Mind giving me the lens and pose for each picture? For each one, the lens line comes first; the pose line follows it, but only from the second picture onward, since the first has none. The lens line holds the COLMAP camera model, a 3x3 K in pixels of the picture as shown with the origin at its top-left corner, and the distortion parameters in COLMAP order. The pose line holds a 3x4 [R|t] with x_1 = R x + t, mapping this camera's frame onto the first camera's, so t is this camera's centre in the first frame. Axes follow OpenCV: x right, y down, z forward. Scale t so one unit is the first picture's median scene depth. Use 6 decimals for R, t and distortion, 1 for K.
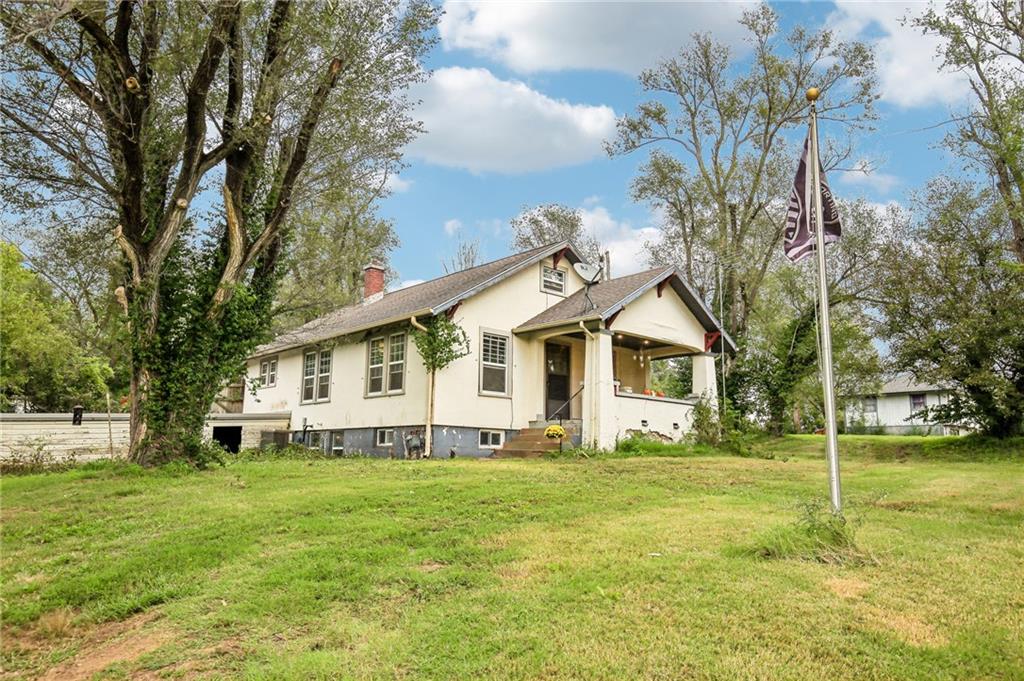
lens RADIAL K [[675.4, 0, 514.1], [0, 675.4, 340.7], [0, 0, 1]] dist [0.004348, 0.007040]
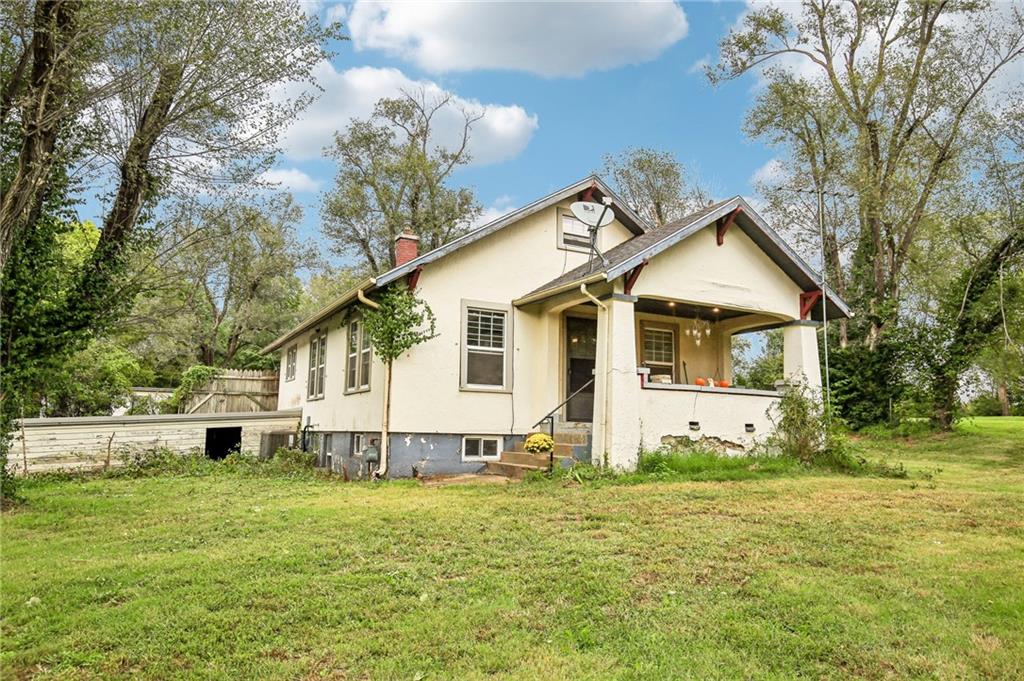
lens RADIAL K [[675.4, 0, 510.4], [0, 675.4, 341.2], [0, 0, 1]] dist [0.004348, 0.007040]
pose [[0.970137, -0.034575, -0.240080, 0.166385], [0.042381, 0.998725, 0.027428, 0.006809], [0.238826, -0.036784, 0.970365, 0.259171]]
